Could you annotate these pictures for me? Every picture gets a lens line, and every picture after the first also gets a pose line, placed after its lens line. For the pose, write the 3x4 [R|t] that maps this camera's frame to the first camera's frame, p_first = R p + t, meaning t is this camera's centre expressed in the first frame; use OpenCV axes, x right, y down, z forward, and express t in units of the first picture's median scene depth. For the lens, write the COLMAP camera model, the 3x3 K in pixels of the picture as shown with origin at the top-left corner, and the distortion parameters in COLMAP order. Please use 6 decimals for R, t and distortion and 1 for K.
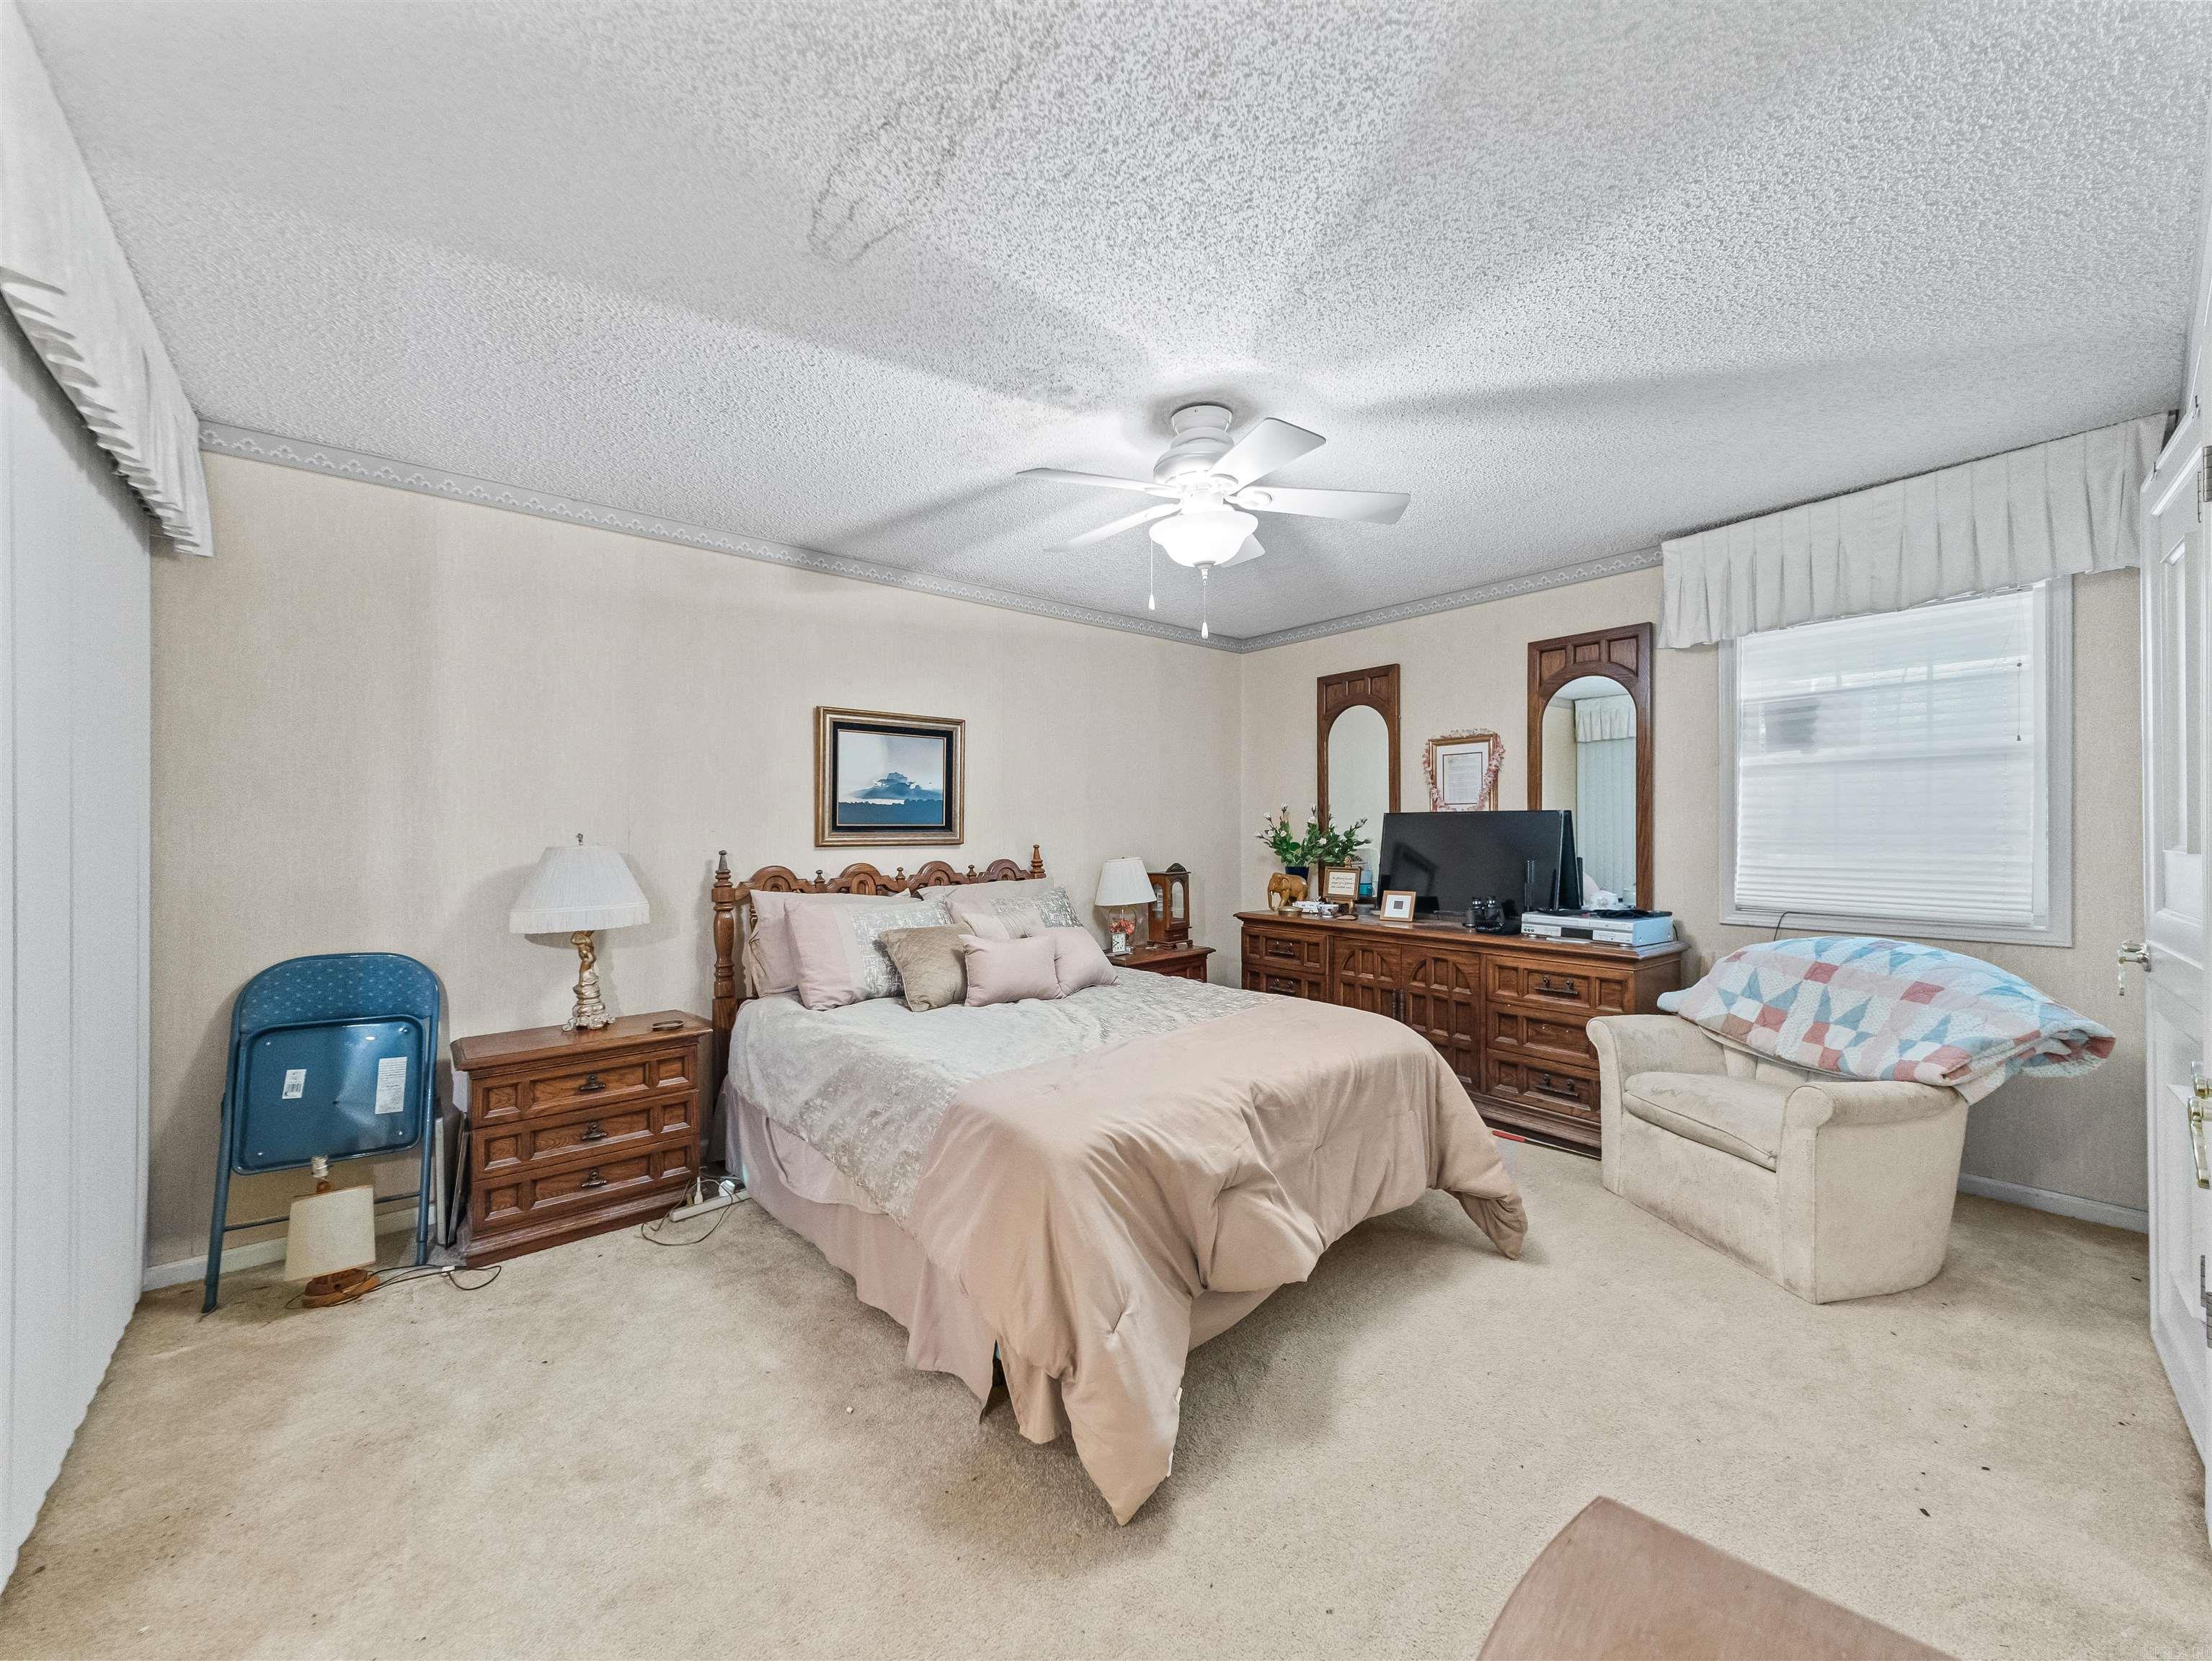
lens RADIAL K [[857.4, 0, 1086.4], [0, 857.4, 819.3], [0, 0, 1]] dist [0.029006, -0.008901]
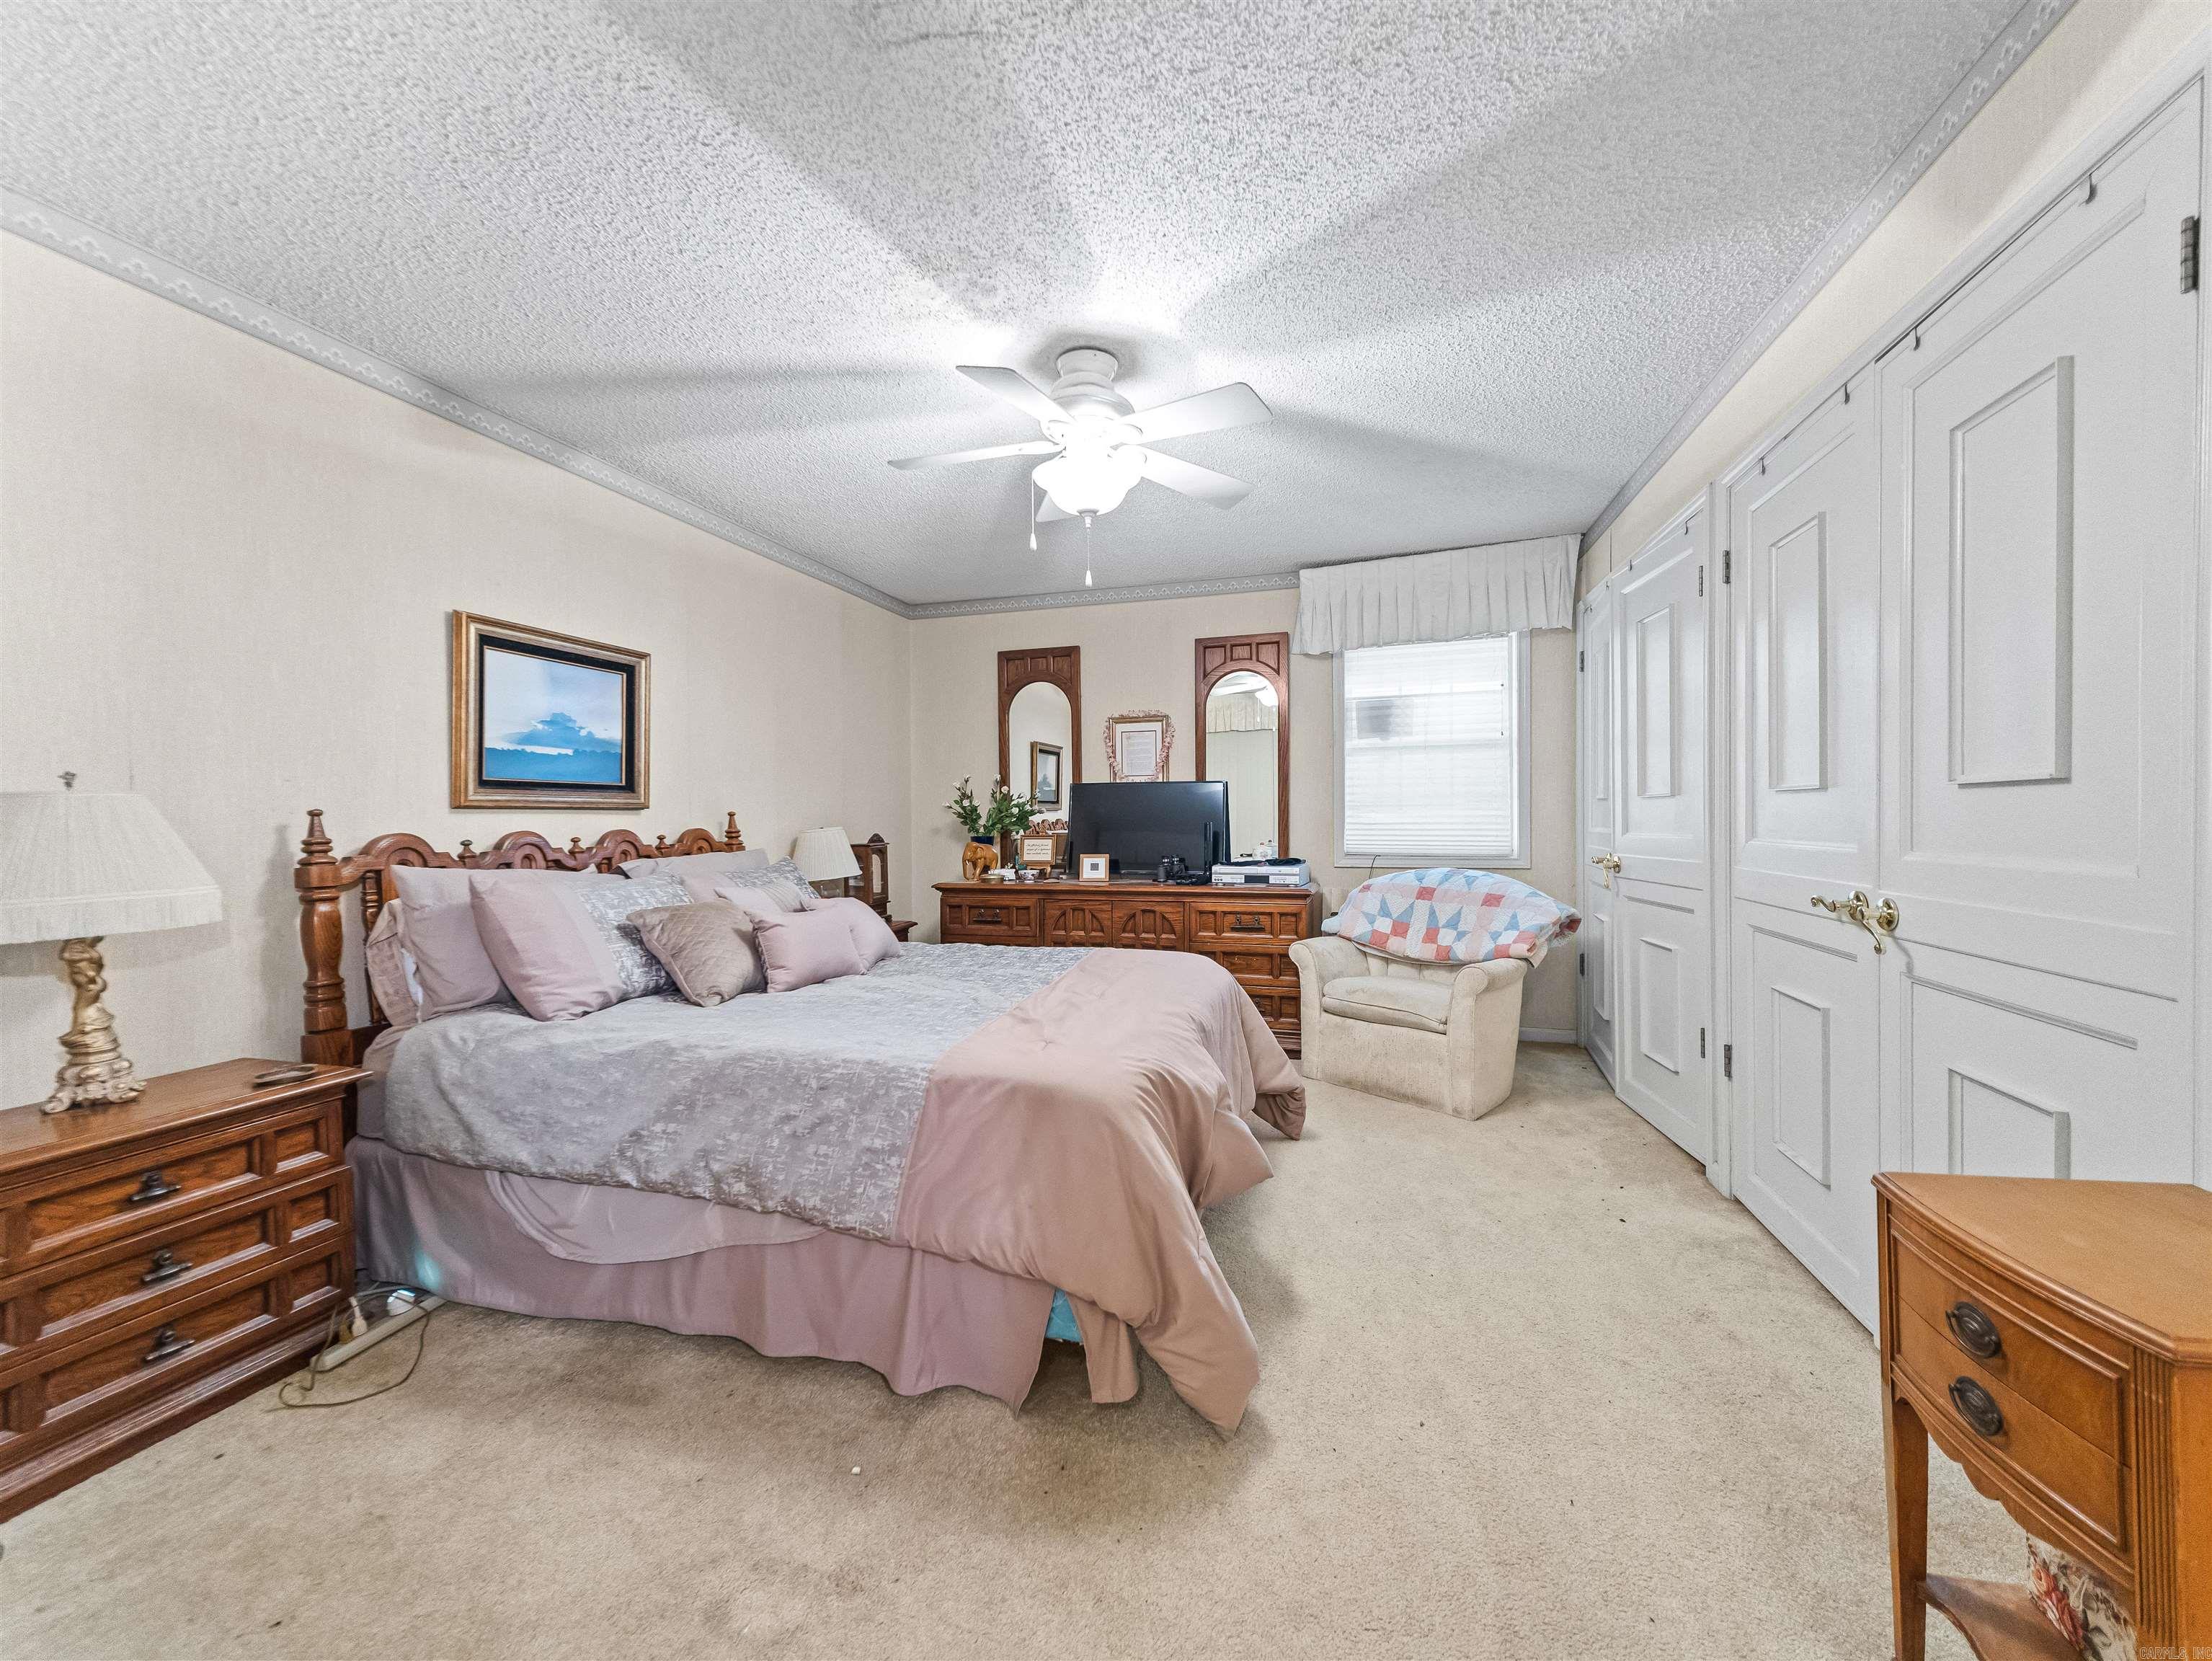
lens RADIAL K [[857.4, 0, 1123.6], [0, 857.4, 814.0], [0, 0, 1]] dist [0.029006, -0.008901]
pose [[0.832880, -0.002024, 0.553449, -0.313249], [-0.002377, 0.999971, 0.007234, 0.037795], [-0.553448, -0.007340, 0.832851, 0.116507]]
